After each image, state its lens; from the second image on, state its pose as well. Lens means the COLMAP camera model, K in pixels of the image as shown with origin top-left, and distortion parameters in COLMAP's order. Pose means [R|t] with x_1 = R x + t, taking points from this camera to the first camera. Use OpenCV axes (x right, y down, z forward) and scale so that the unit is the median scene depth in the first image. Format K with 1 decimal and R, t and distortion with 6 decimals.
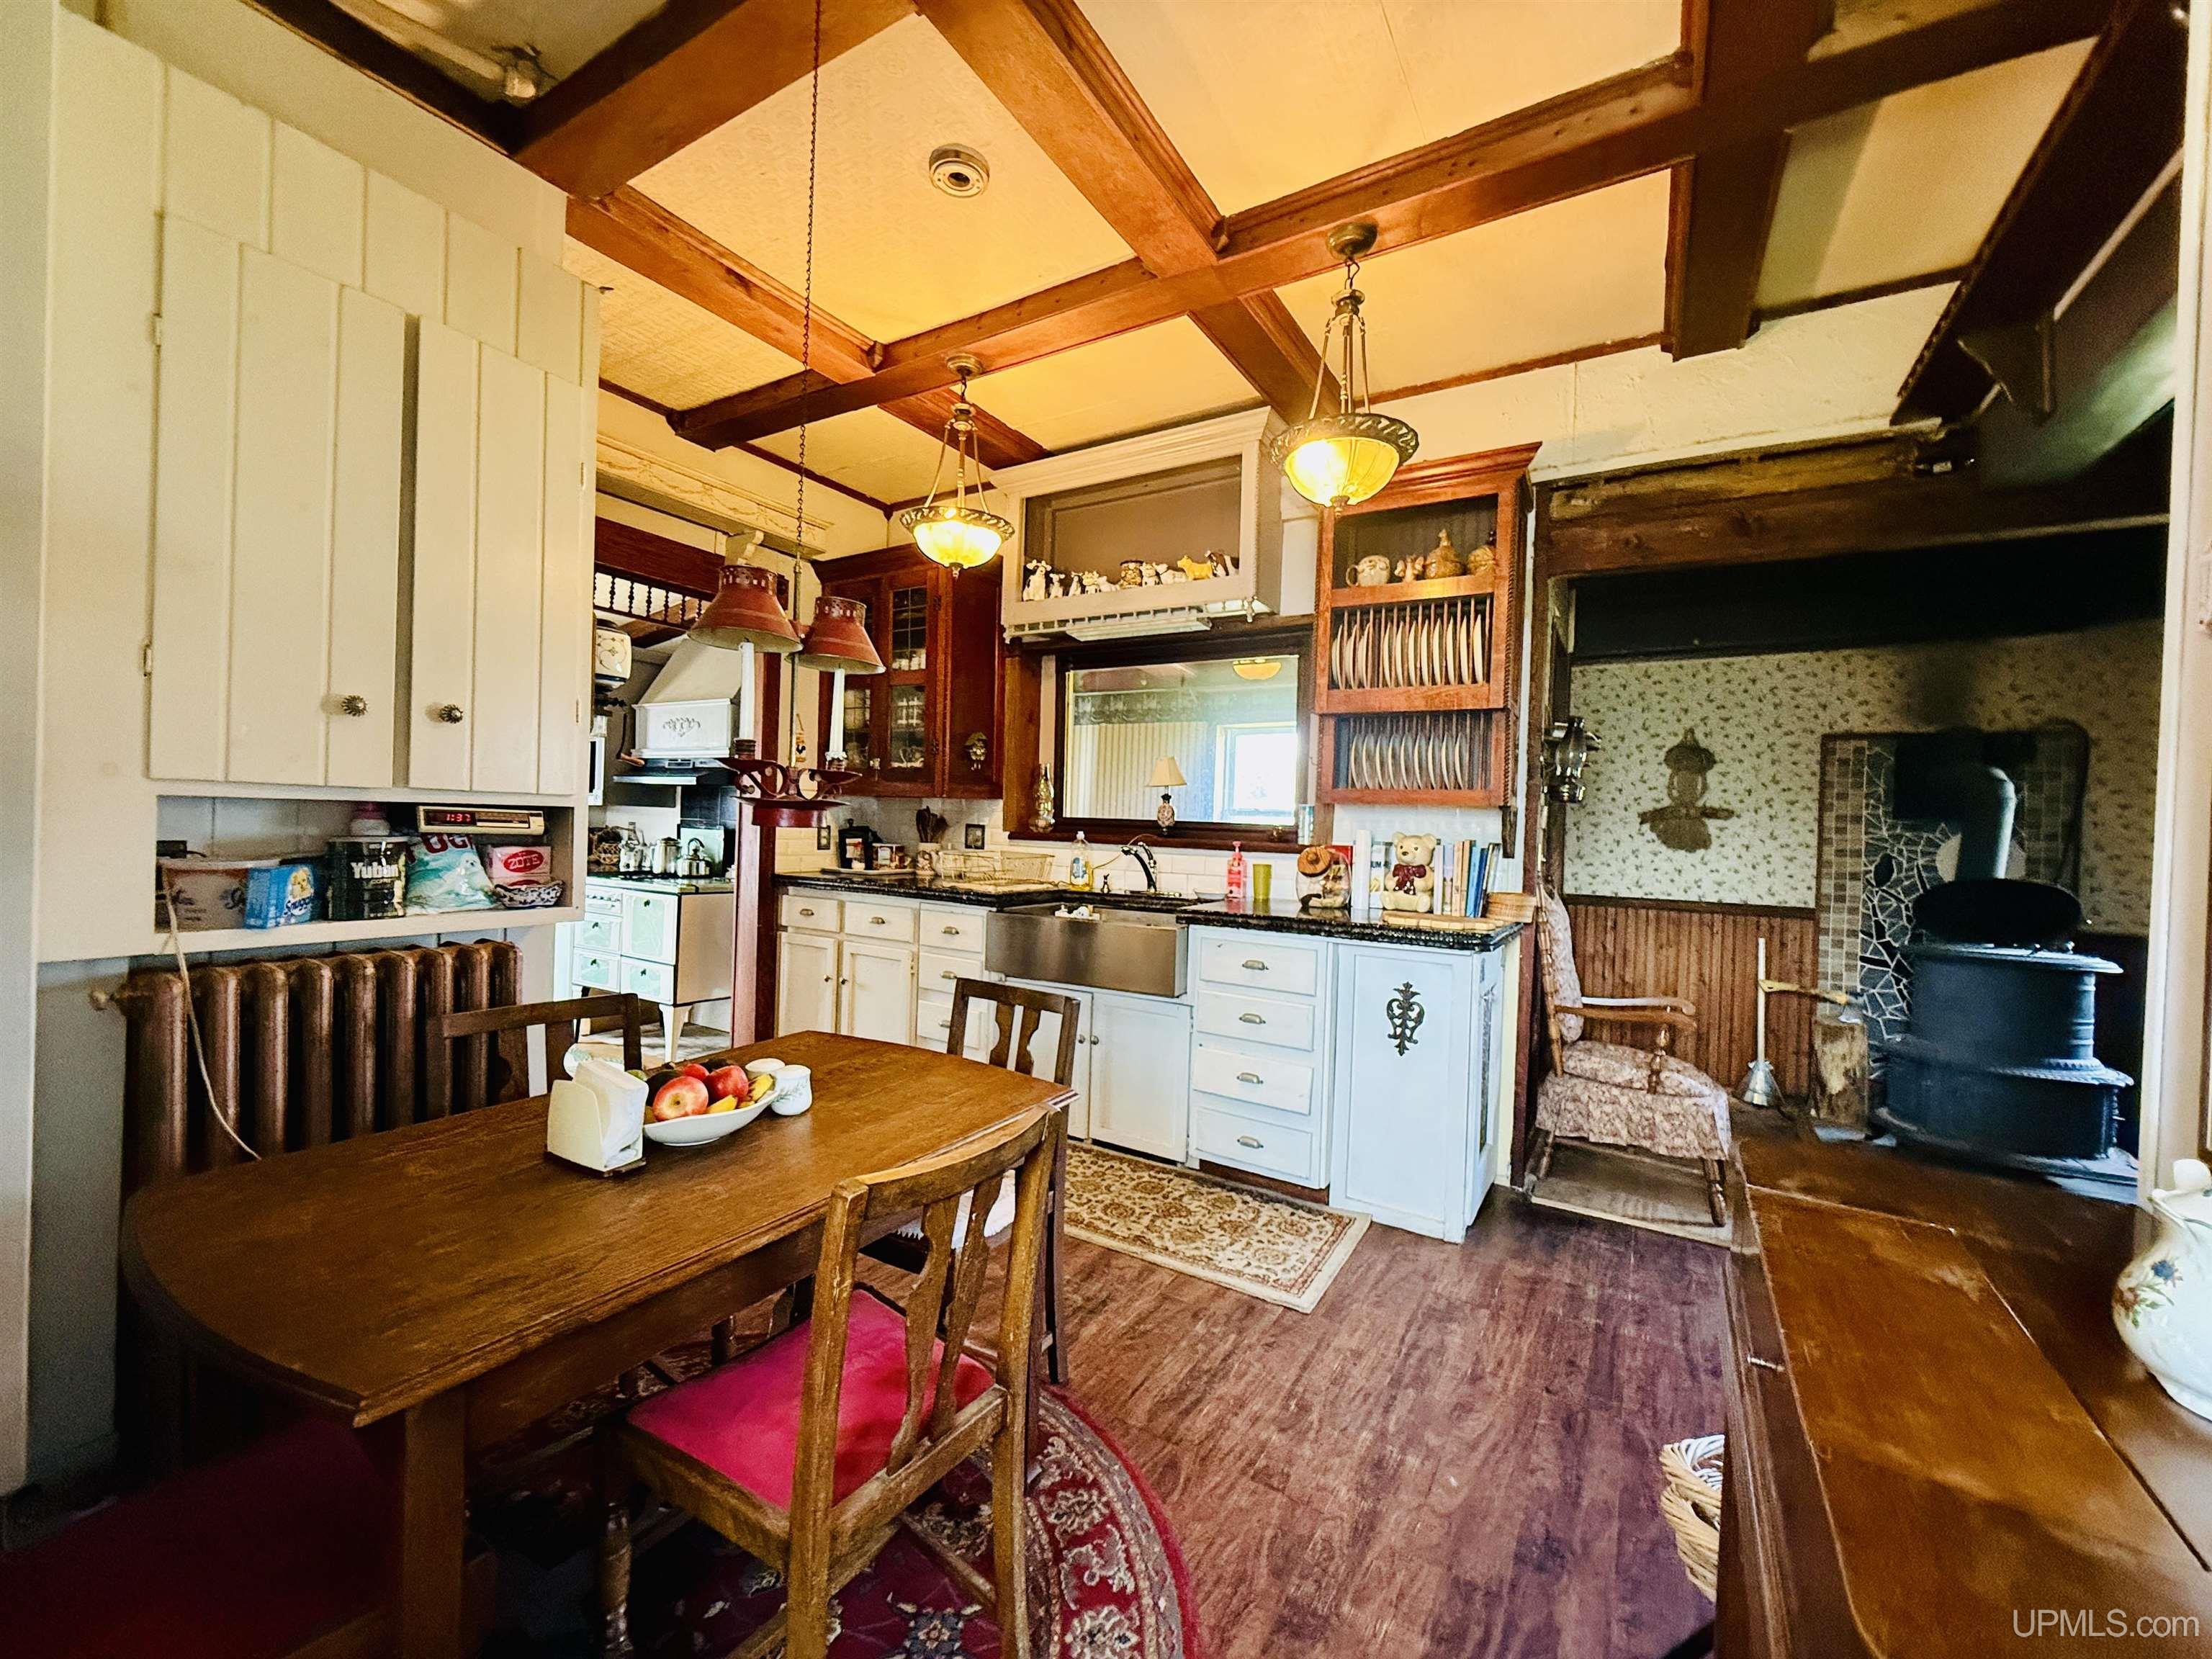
lens RADIAL K [[890.8, 0, 1103.8], [0, 890.8, 831.4], [0, 0, 1]] dist [-0.001593, 0.000098]
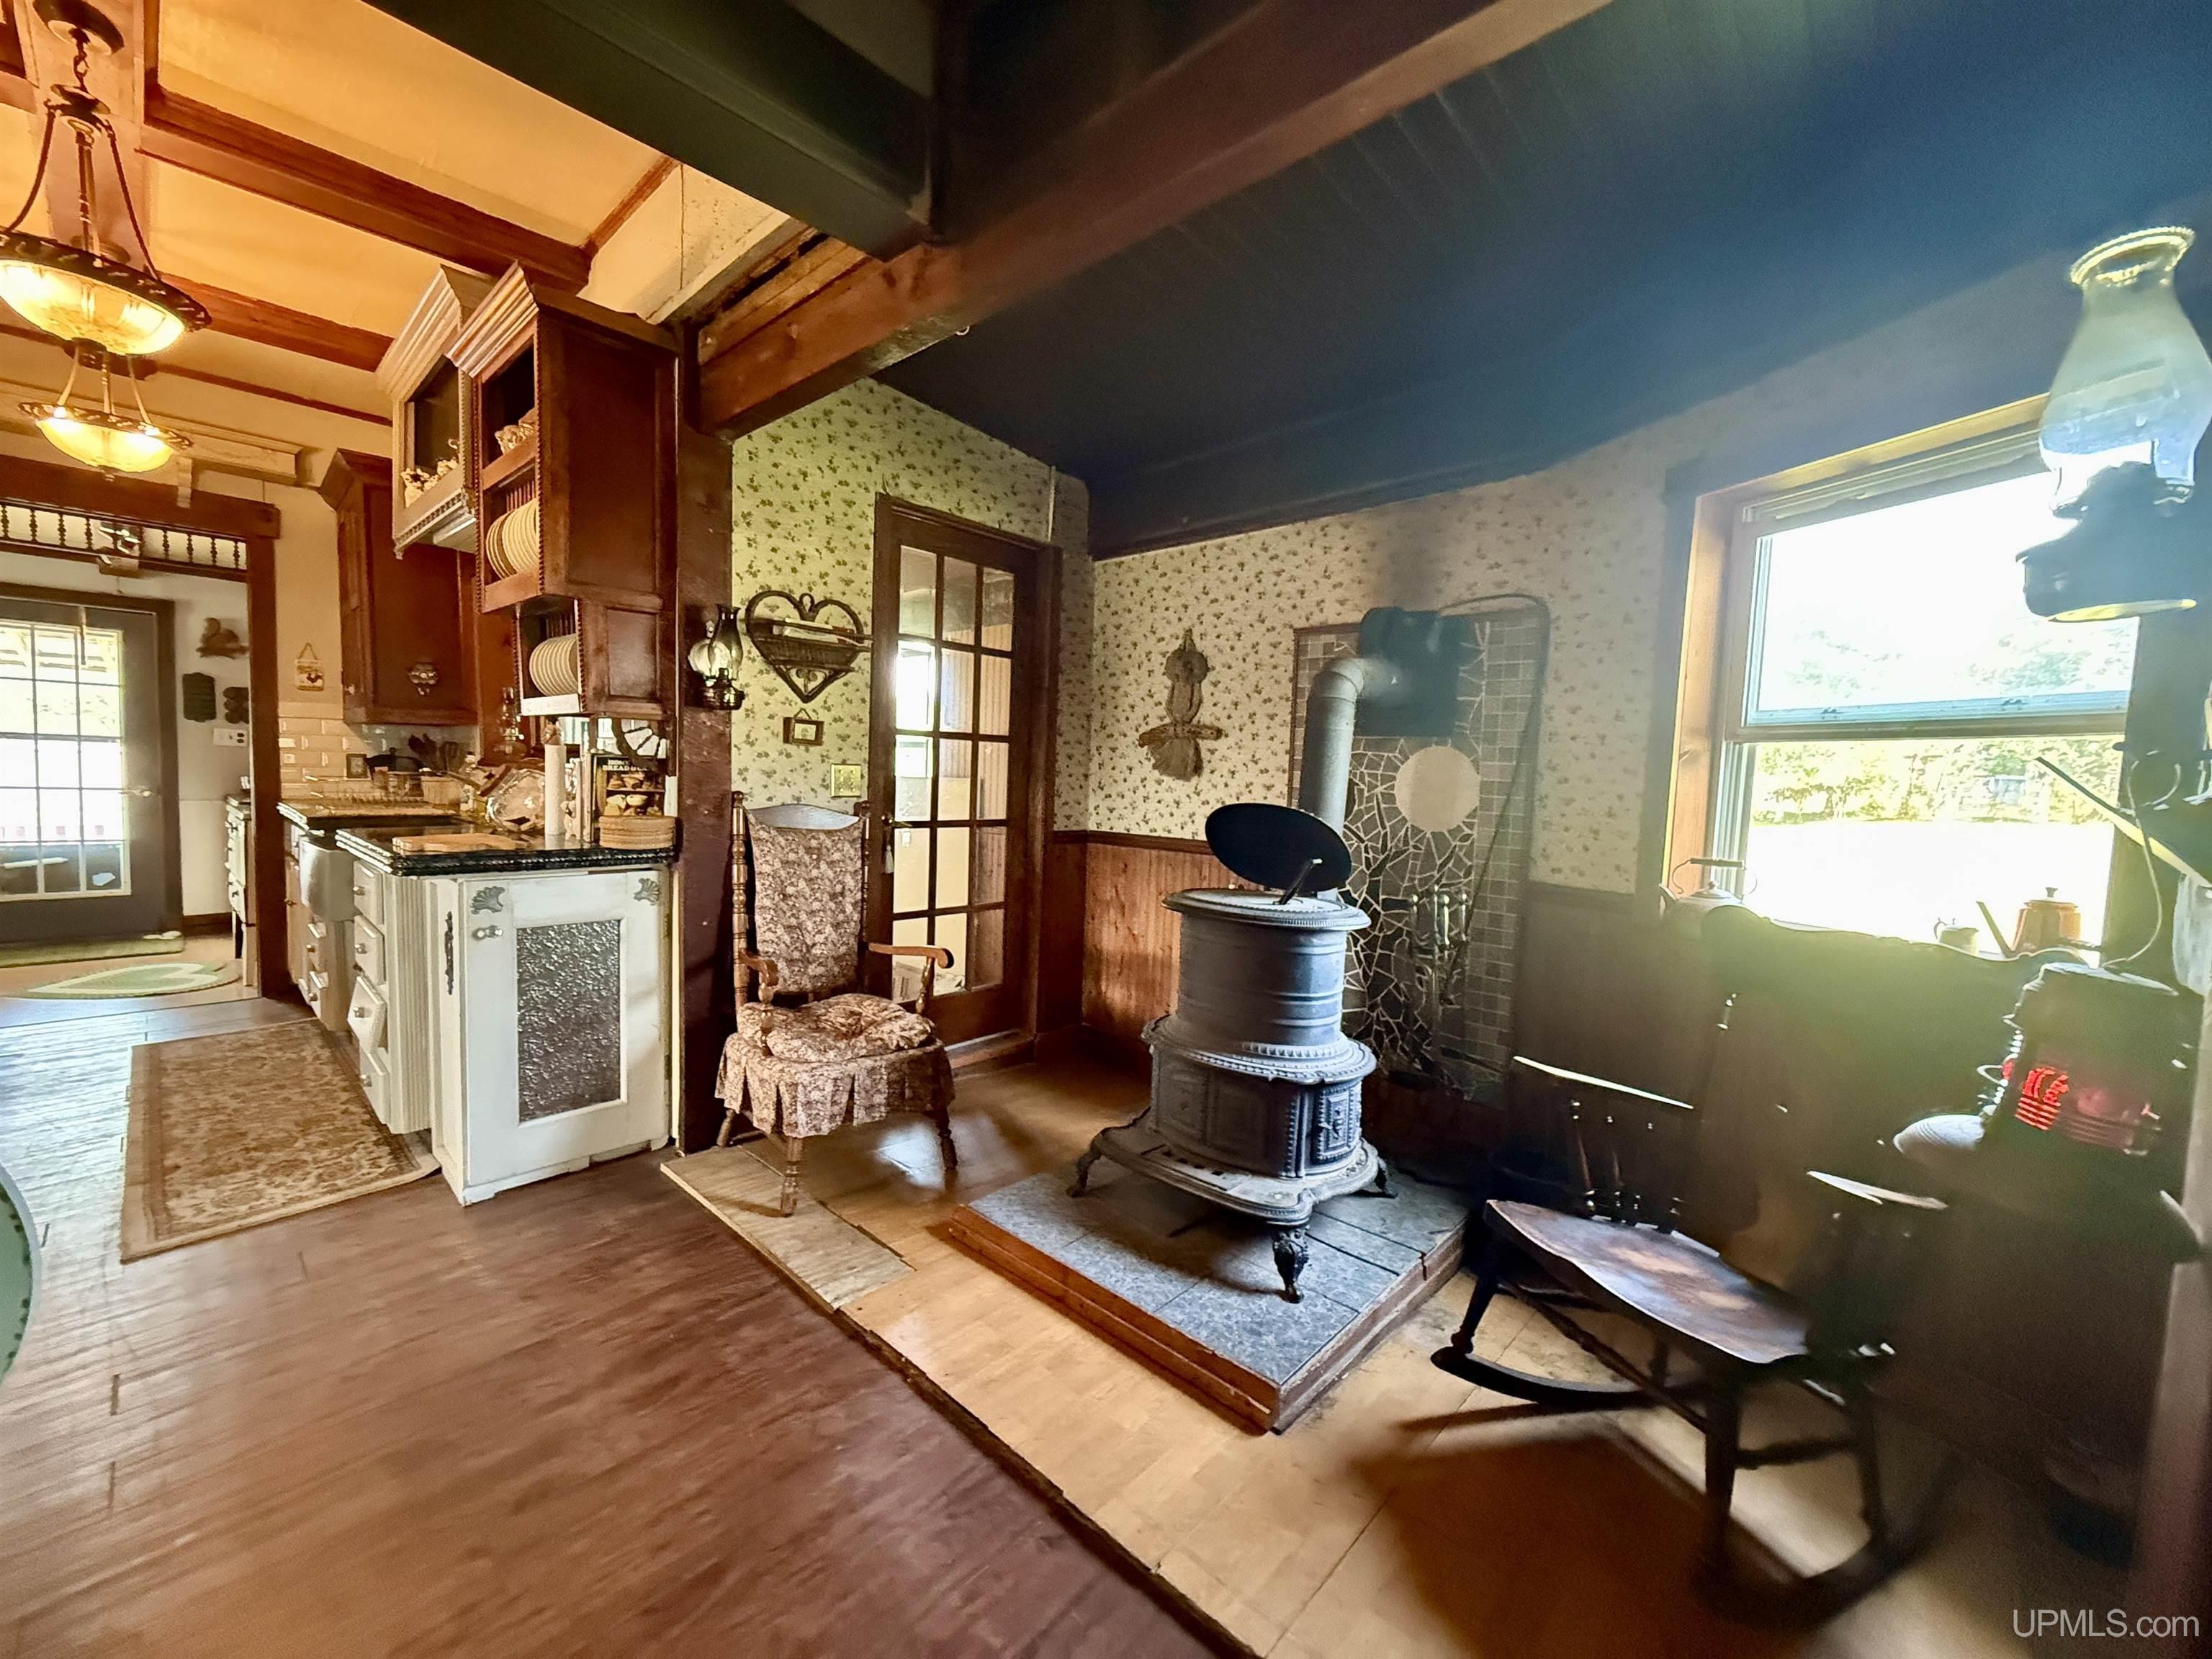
lens RADIAL K [[890.8, 0, 1102.7], [0, 890.8, 829.1], [0, 0, 1]] dist [-0.001593, 0.000098]
pose [[0.980715, 0.012102, -0.195066, 0.776643], [-0.002029, 0.998658, 0.051756, 0.027088], [0.195431, -0.050362, 0.979424, 0.180209]]
